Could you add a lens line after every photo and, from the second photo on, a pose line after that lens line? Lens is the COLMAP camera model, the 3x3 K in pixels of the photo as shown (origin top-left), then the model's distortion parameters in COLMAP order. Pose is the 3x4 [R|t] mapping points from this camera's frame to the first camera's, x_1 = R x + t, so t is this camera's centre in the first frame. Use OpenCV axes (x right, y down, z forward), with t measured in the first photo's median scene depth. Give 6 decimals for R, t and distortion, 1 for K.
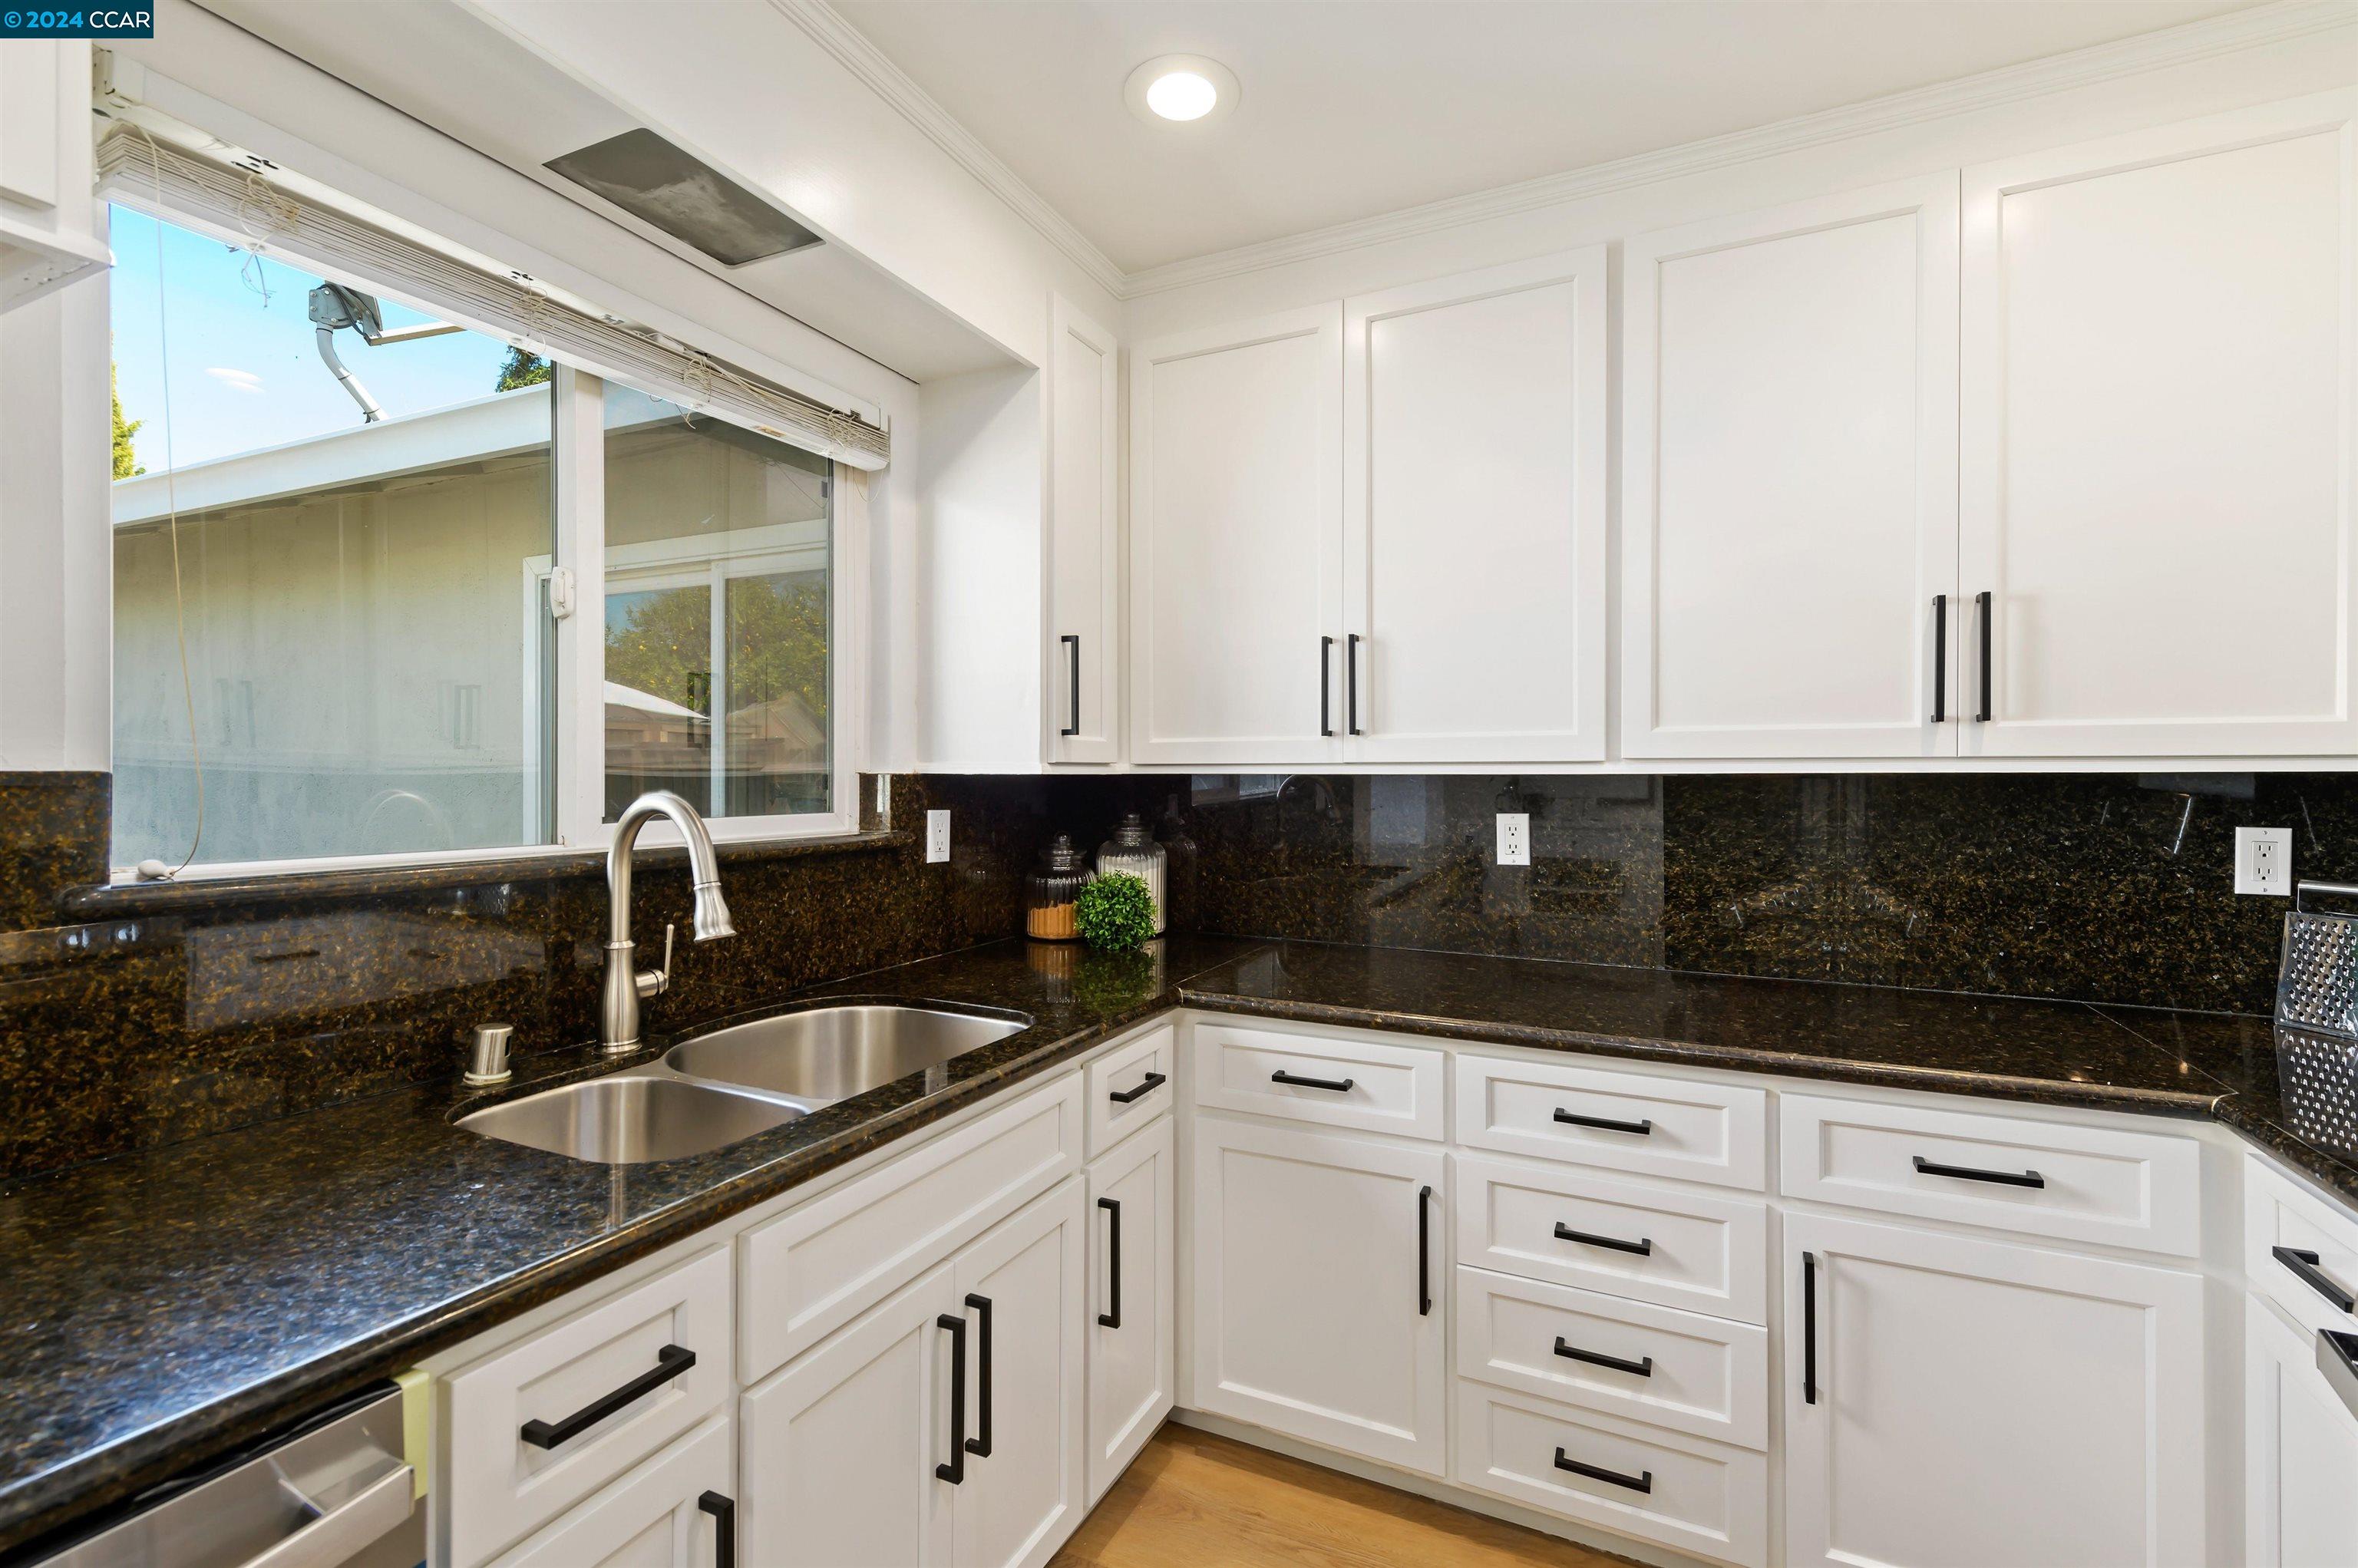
lens RADIAL K [[1032.7, 0, 1192.0], [0, 1032.7, 775.9], [0, 0, 1]] dist [0.018721, -0.009036]
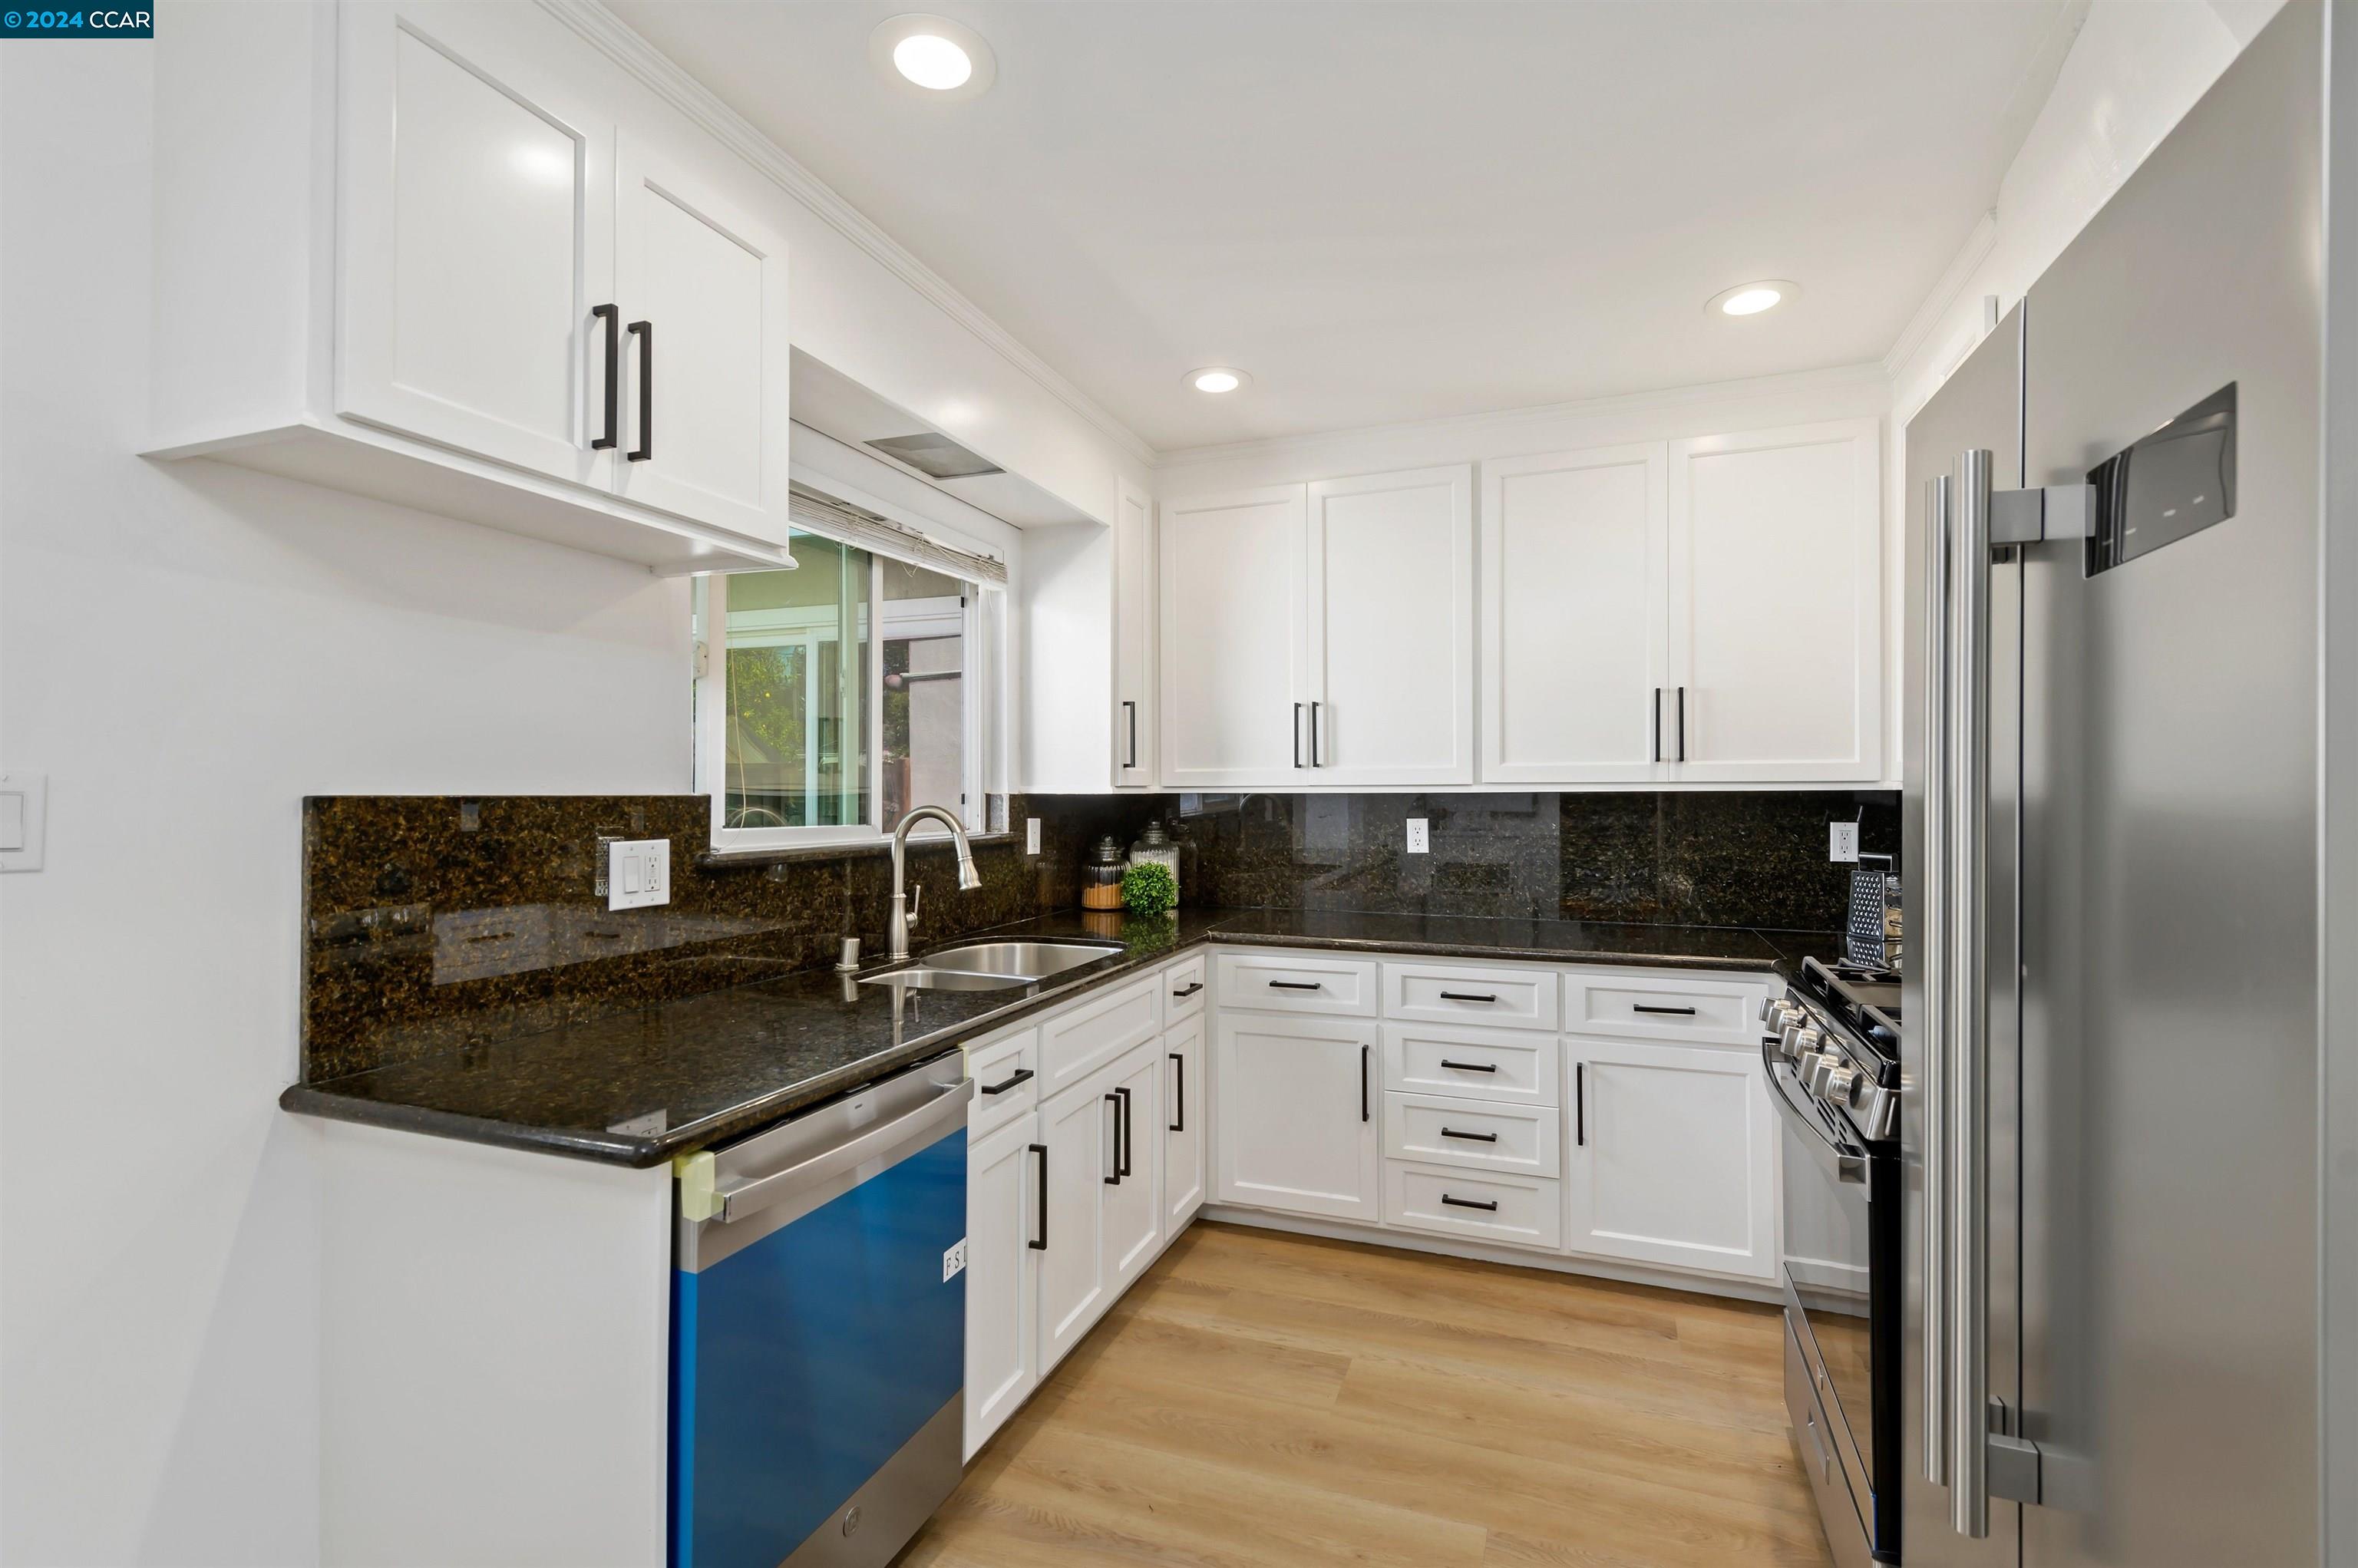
lens RADIAL K [[1045.6, 0, 1193.9], [0, 1045.6, 782.6], [0, 0, 1]] dist [0.020074, -0.010706]
pose [[0.996470, -0.002795, 0.083903, -0.177045], [0.003625, 0.999946, -0.009742, -0.003005], [-0.083871, 0.010012, 0.996426, -0.611712]]
